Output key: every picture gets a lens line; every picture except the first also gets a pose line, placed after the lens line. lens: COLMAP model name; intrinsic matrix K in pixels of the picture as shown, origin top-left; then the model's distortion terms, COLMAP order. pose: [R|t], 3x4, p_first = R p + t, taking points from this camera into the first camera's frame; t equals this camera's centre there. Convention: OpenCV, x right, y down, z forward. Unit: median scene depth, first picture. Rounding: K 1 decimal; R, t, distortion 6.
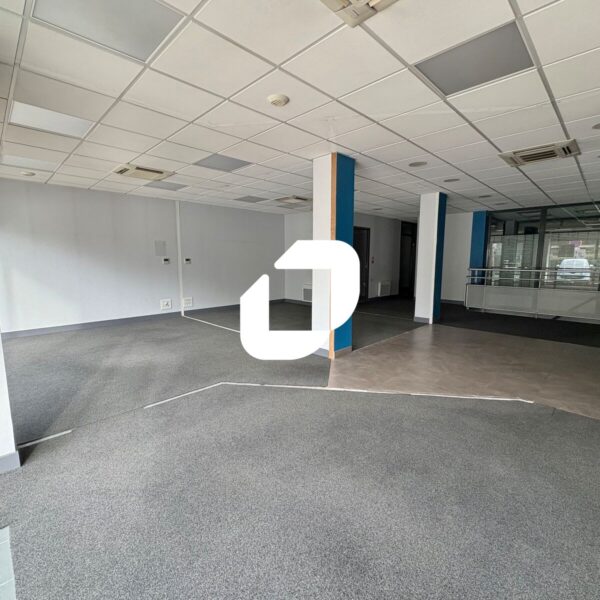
lens RADIAL K [[318.4, 0, 298.9], [0, 318.4, 300.5], [0, 0, 1]] dist [-0.000737, 0.002575]
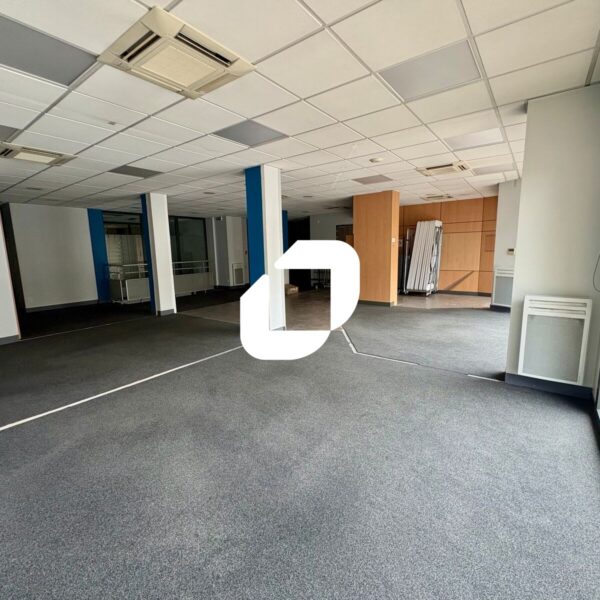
lens RADIAL K [[318.4, 0, 298.9], [0, 318.4, 300.5], [0, 0, 1]] dist [-0.000737, 0.002575]
pose [[-0.143074, -0.154319, 0.977607, -1.230463], [0.152777, 0.972486, 0.175869, -0.167361], [-0.977849, 0.174518, -0.115561, 1.174555]]
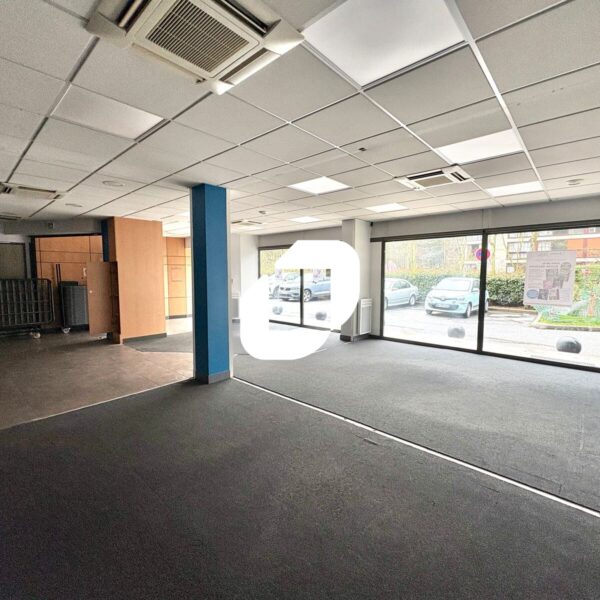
lens RADIAL K [[318.4, 0, 298.9], [0, 318.4, 300.5], [0, 0, 1]] dist [-0.000737, 0.002575]
pose [[-0.998771, 0.003458, -0.049445, -0.137466], [-0.007375, 0.976091, 0.217236, -0.340475], [0.049014, 0.217334, -0.974866, 2.264183]]
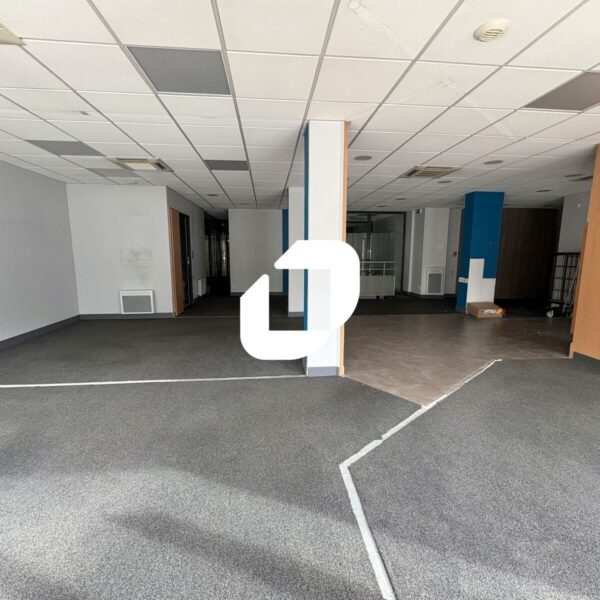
lens RADIAL K [[318.4, 0, 298.9], [0, 318.4, 300.5], [0, 0, 1]] dist [-0.000737, 0.002575]
pose [[0.635888, -0.116935, 0.762872, -0.630832], [0.099569, 0.992624, 0.069156, -0.086146], [-0.765332, 0.031983, 0.642841, 0.597090]]
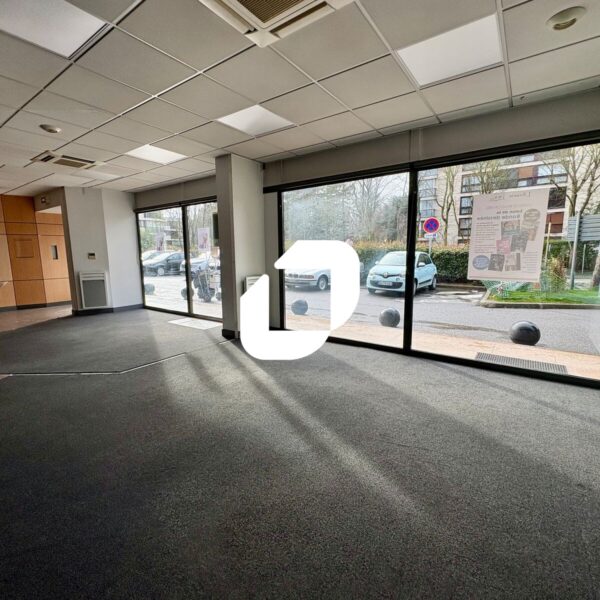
lens RADIAL K [[318.4, 0, 298.9], [0, 318.4, 300.5], [0, 0, 1]] dist [-0.000737, 0.002575]
pose [[-0.986587, 0.033861, -0.159687, -0.567430], [-0.011690, 0.961081, 0.276019, -0.213975], [0.162819, 0.274184, -0.947794, 1.753824]]
